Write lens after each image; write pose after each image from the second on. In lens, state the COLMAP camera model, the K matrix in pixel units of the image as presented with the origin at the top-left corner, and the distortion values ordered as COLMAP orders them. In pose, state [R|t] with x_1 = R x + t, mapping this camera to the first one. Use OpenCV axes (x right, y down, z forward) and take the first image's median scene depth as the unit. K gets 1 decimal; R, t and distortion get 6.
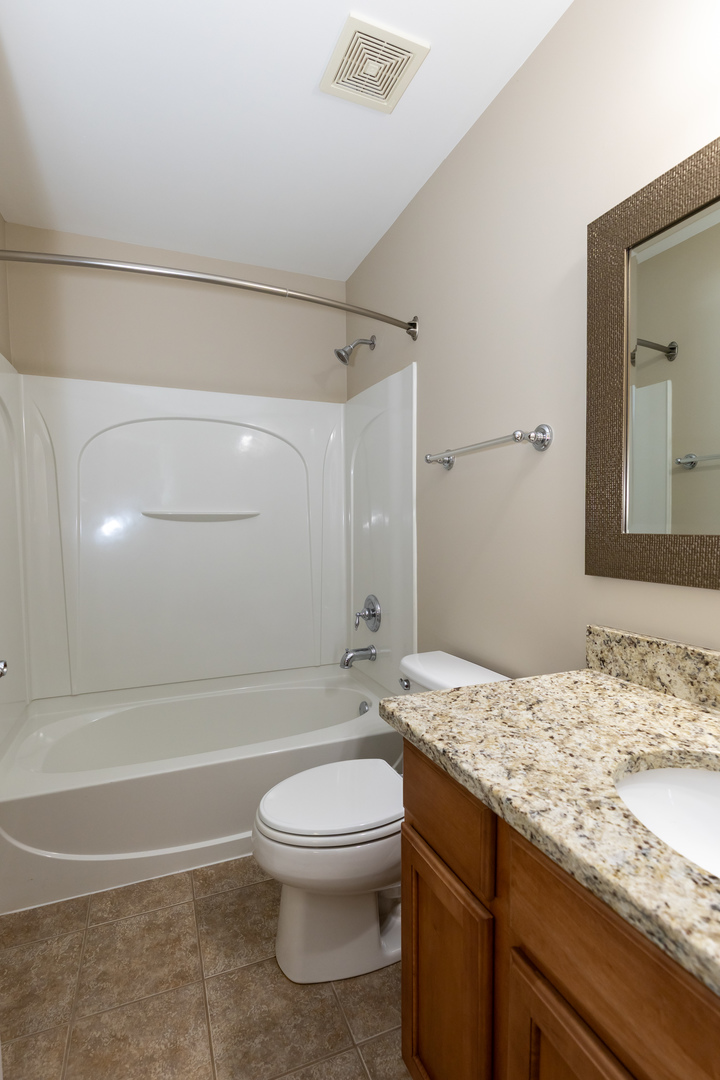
lens RADIAL K [[510.8, 0, 343.0], [0, 510.8, 552.2], [0, 0, 1]] dist [0.028503, -0.024145]
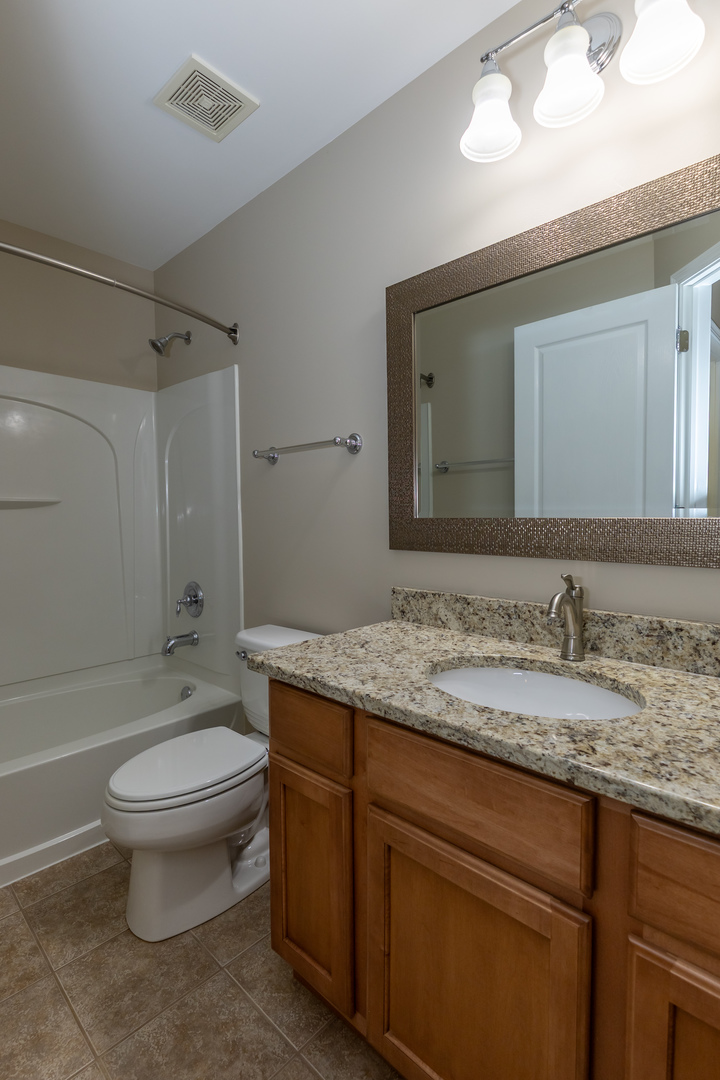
lens RADIAL K [[503.7, 0, 360.0], [0, 503.7, 540.0], [0, 0, 1]] dist [0.027862, -0.022670]
pose [[0.905300, -0.017443, 0.424414, -0.156045], [0.021382, 0.999761, -0.004522, 0.024612], [-0.424234, 0.013168, 0.905457, -0.154317]]
